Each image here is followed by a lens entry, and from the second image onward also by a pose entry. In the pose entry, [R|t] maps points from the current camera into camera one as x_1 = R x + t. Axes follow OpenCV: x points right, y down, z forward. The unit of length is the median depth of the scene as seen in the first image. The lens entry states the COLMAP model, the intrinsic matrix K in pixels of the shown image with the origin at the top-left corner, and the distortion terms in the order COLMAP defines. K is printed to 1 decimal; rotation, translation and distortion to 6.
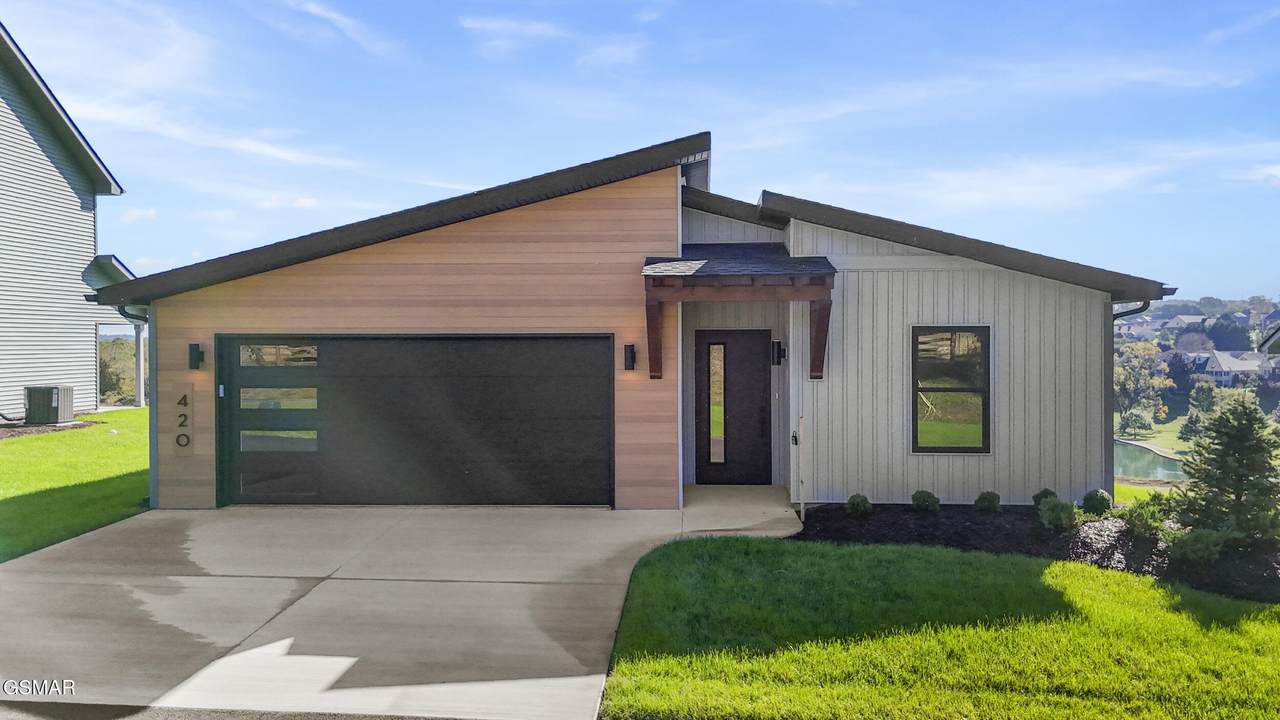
lens RADIAL K [[958.2, 0, 654.6], [0, 958.2, 352.9], [0, 0, 1]] dist [0.081203, -0.076743]
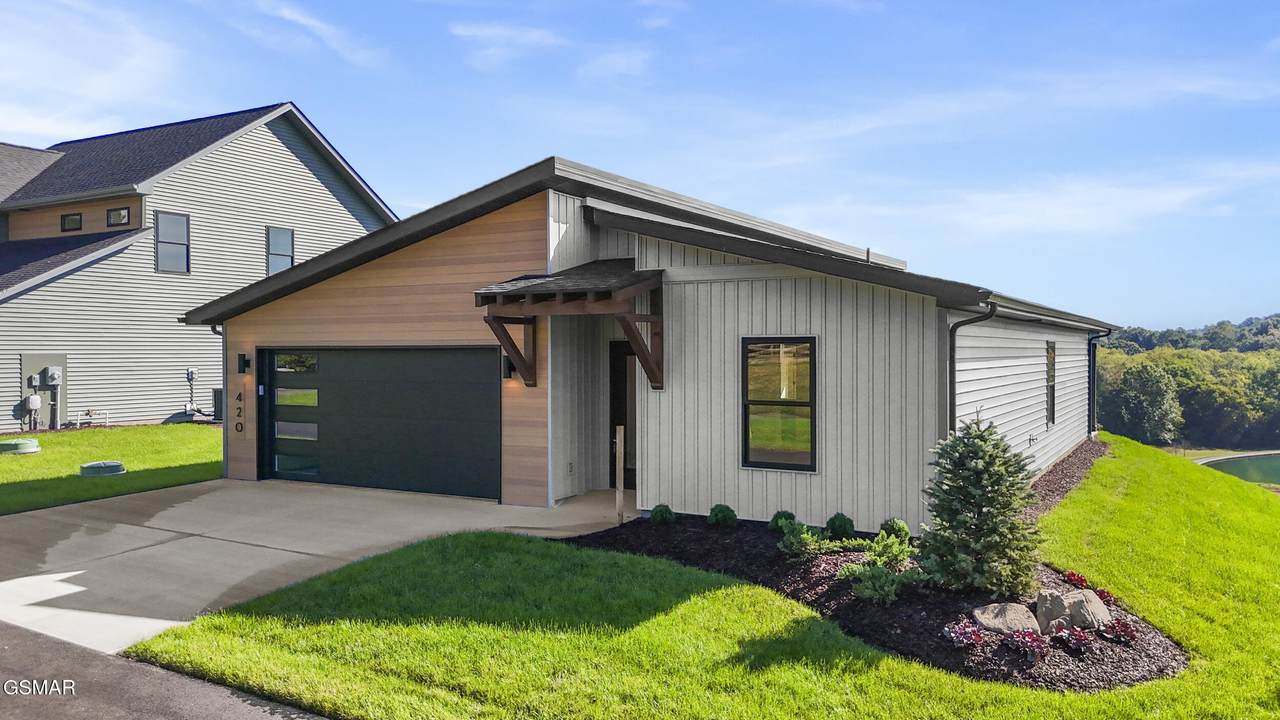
lens RADIAL K [[958.2, 0, 644.0], [0, 958.2, 362.9], [0, 0, 1]] dist [0.081203, -0.076743]
pose [[0.892097, 0.006477, -0.451797, 0.607248], [-0.003723, 0.999969, 0.006984, -0.008353], [0.451828, -0.004548, 0.892093, 0.084814]]
